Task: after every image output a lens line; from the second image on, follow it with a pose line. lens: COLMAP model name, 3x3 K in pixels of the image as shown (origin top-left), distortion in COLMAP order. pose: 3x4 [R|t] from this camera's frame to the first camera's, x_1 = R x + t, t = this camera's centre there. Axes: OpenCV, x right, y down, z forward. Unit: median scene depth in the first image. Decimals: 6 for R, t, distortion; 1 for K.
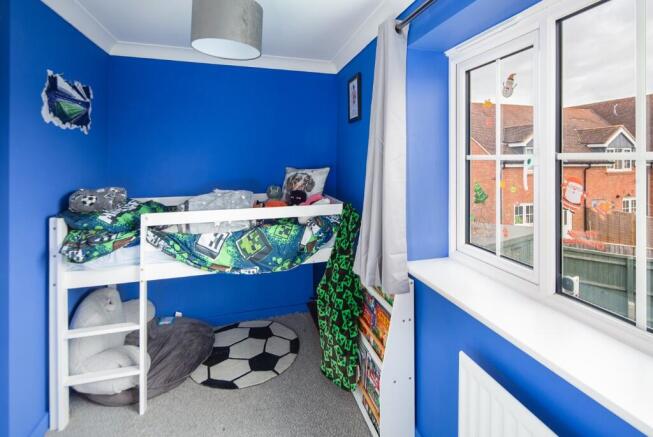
lens RADIAL K [[326.2, 0, 327.5], [0, 326.2, 159.5], [0, 0, 1]] dist [-0.001059, -0.001645]
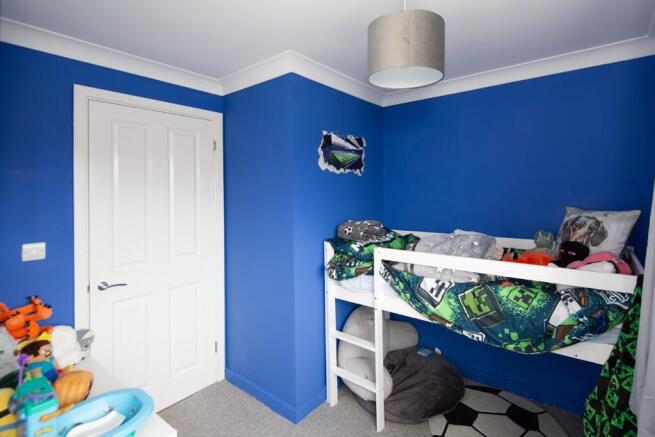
lens RADIAL K [[312.9, 0, 328.1], [0, 312.9, 188.5], [0, 0, 1]] dist [0.000235, -0.000733]
pose [[0.584084, -0.014169, -0.811570, 0.188137], [0.010805, 0.999895, -0.009681, -0.022735], [0.811621, -0.003115, 0.584175, 0.242661]]
